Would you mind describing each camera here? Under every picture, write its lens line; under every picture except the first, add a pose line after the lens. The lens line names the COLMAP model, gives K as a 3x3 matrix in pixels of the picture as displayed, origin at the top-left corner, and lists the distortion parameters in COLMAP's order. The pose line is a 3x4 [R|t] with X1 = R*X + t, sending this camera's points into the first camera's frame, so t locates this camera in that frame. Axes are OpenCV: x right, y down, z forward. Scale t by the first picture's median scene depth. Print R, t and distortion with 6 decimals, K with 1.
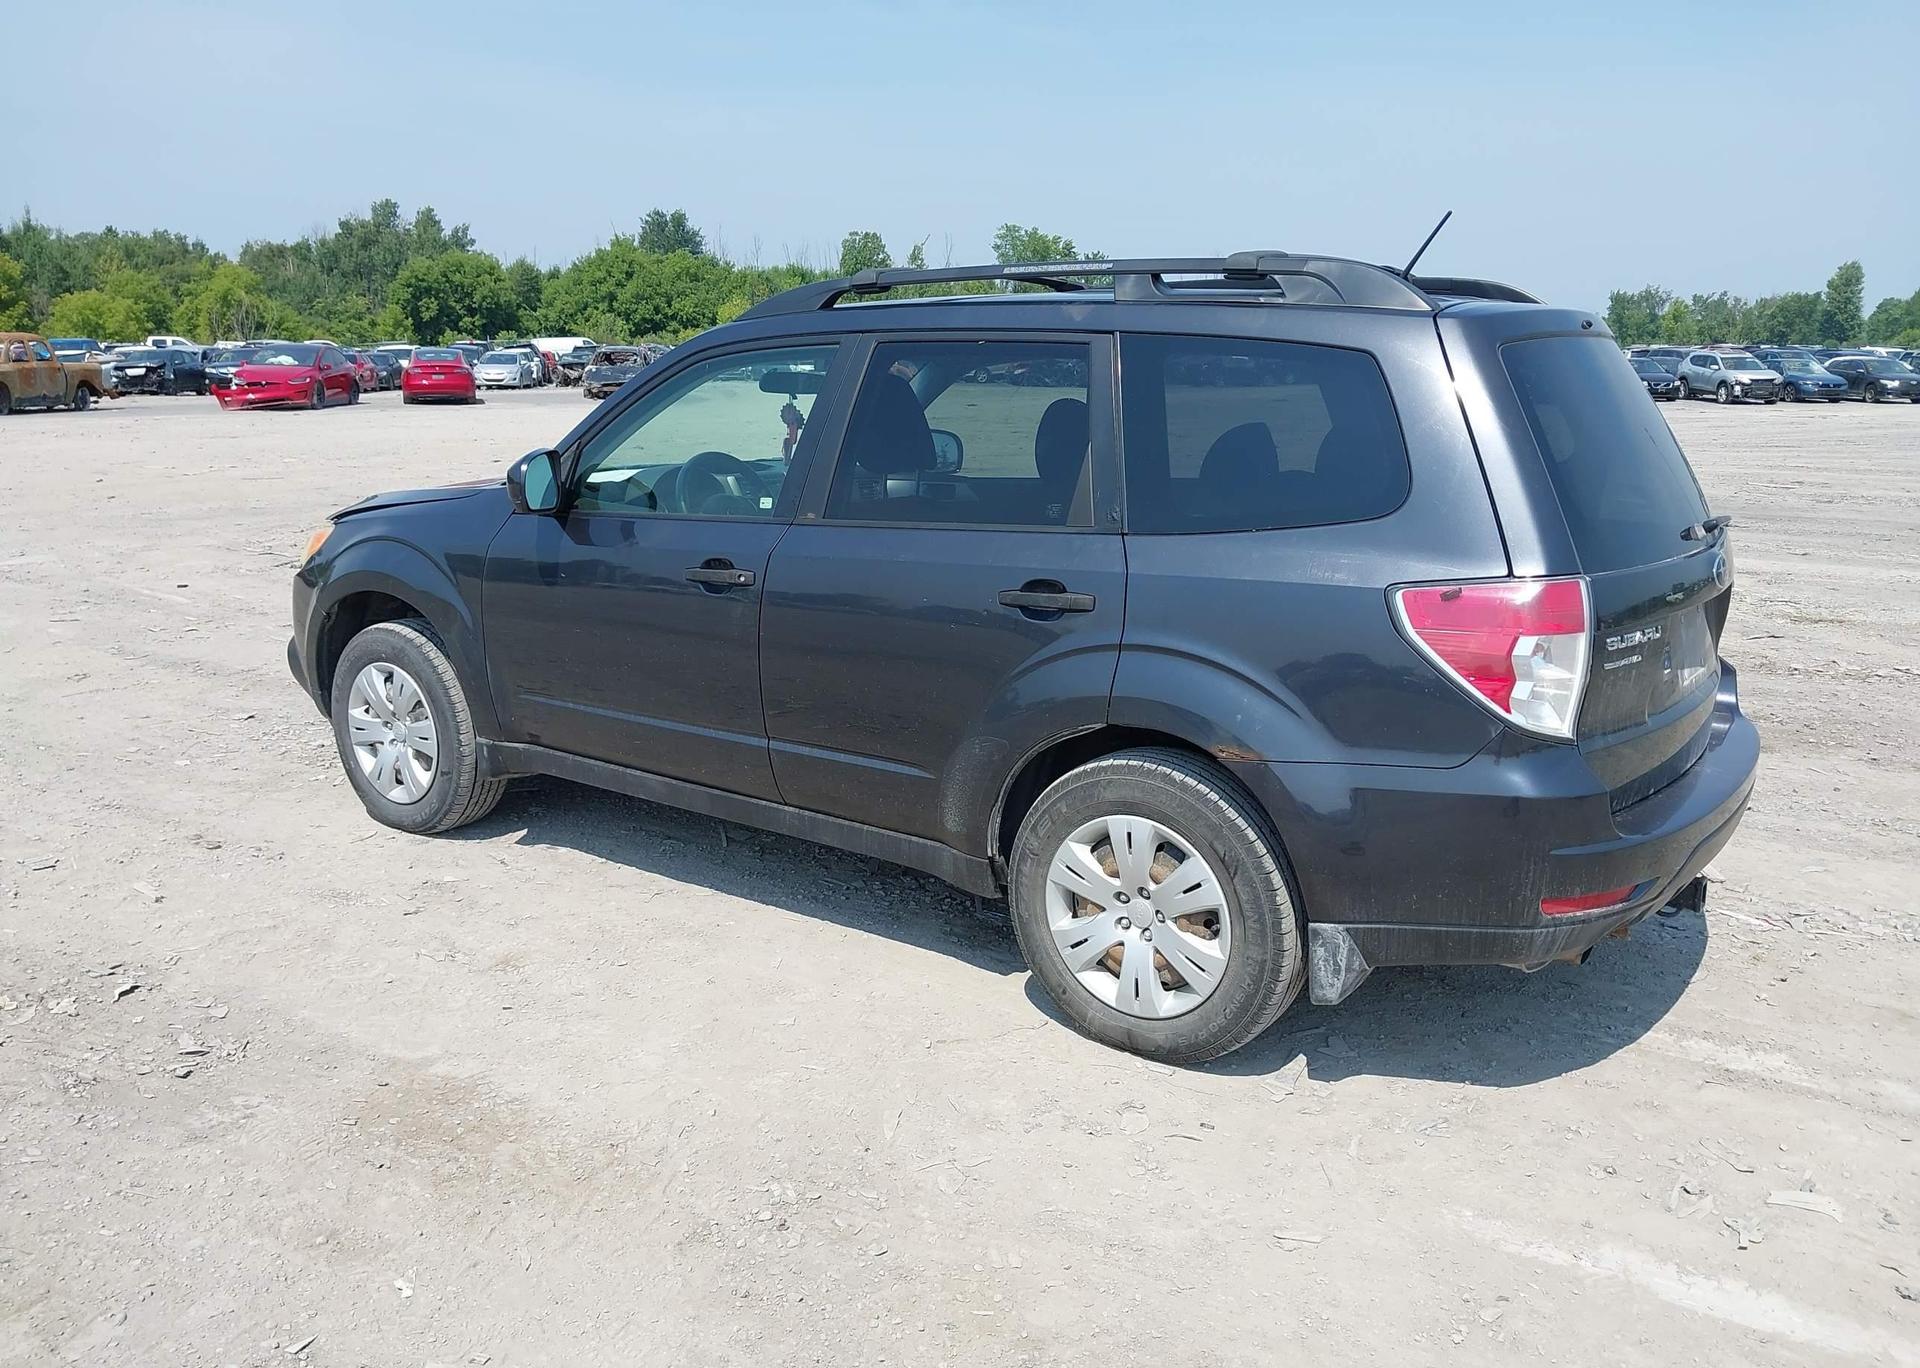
lens RADIAL K [[1530.4, 0, 966.3], [0, 1530.4, 688.9], [0, 0, 1]] dist [0.088138, -0.150344]
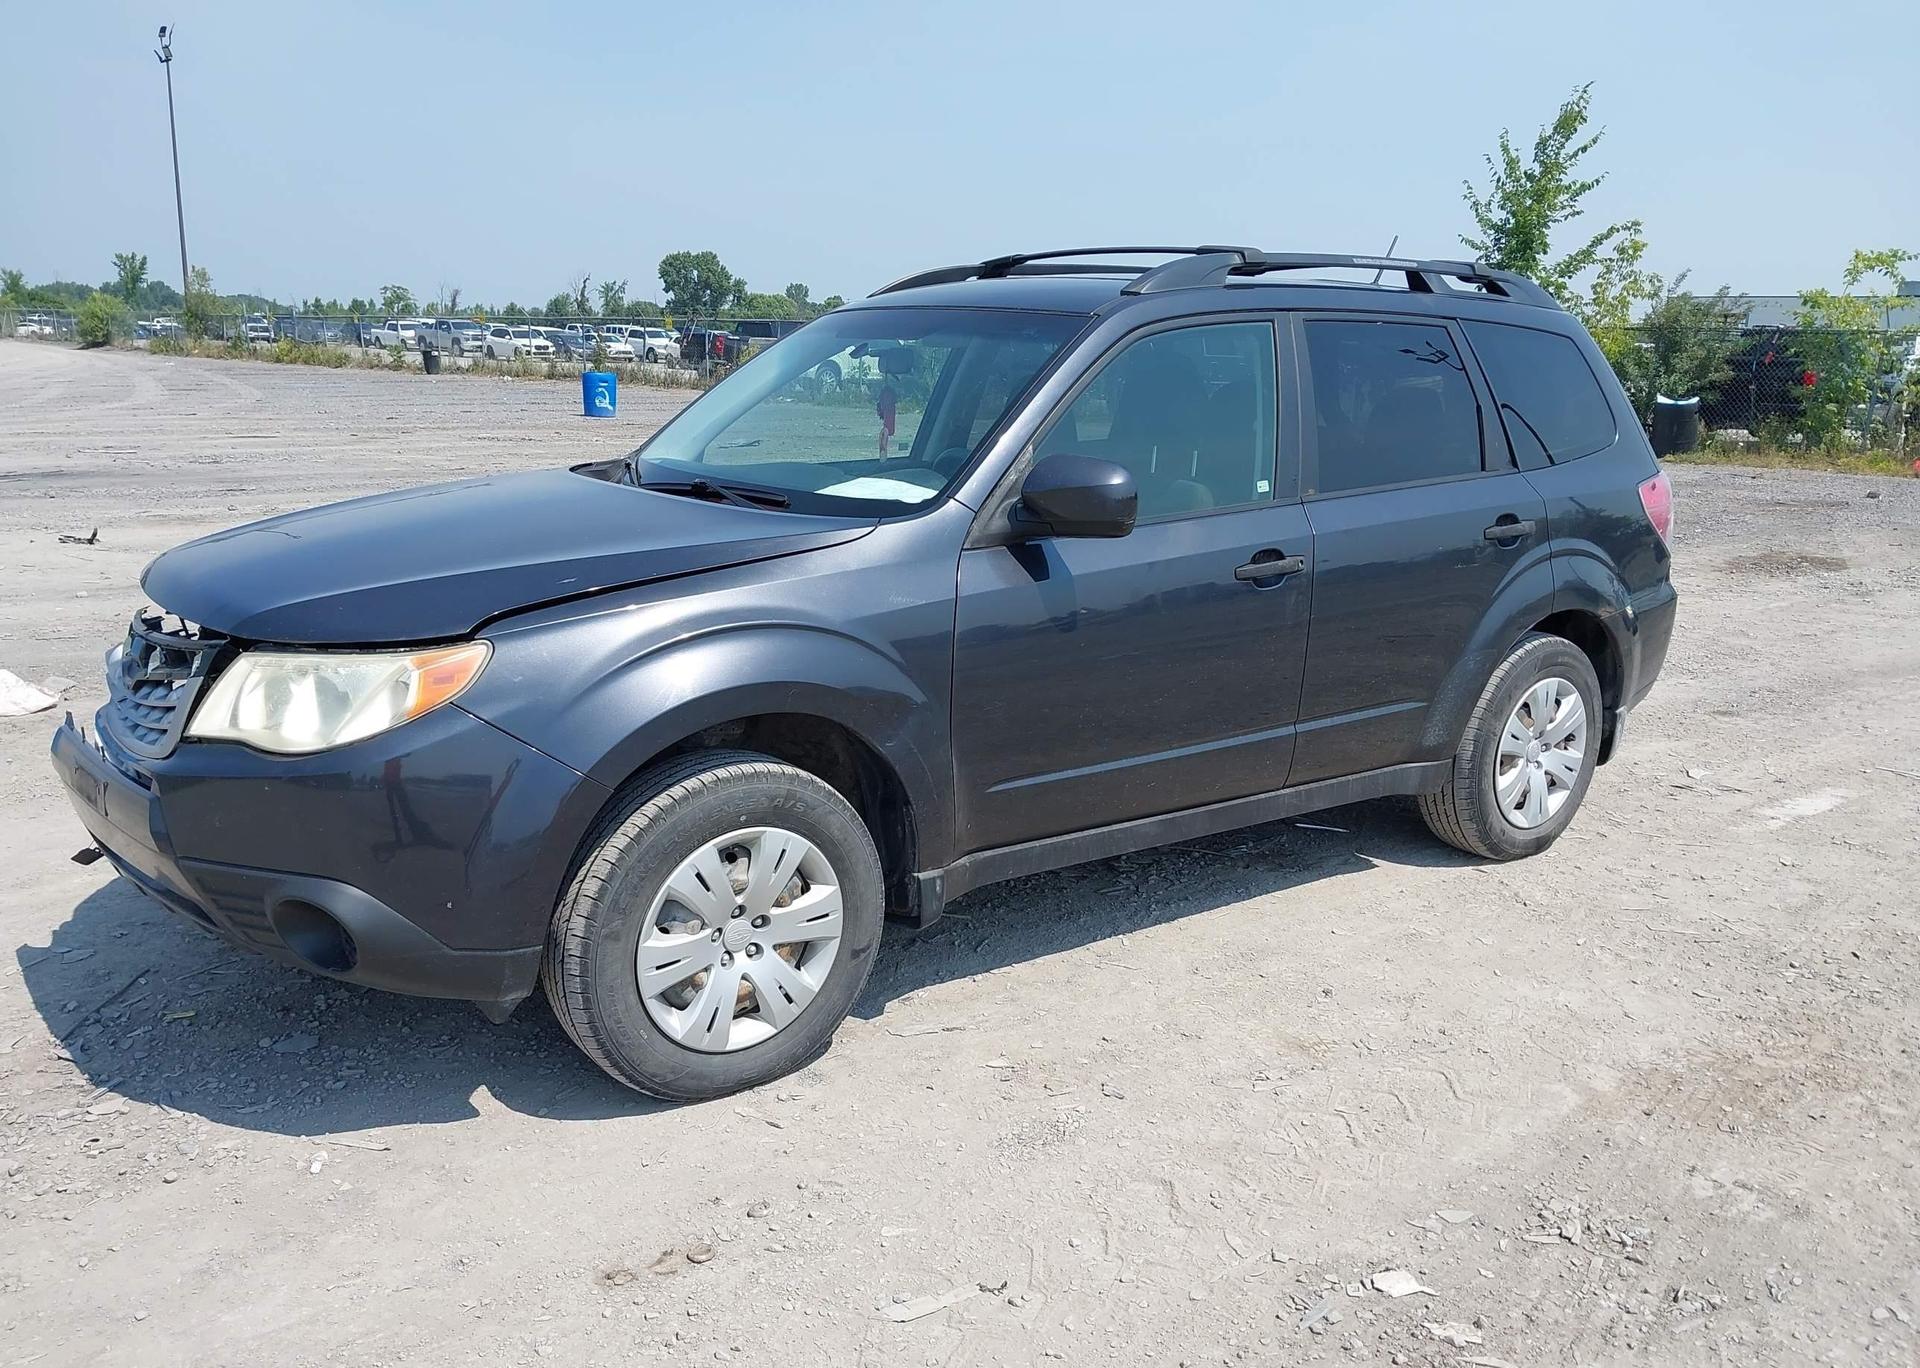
lens RADIAL K [[1533.9, 0, 945.0], [0, 1533.9, 689.8], [0, 0, 1]] dist [-0.005806, 0.008539]
pose [[0.317886, -0.212482, 0.924013, -1.275168], [0.187277, 0.969436, 0.158499, -0.215436], [-0.929449, 0.122662, 0.347964, 0.995828]]
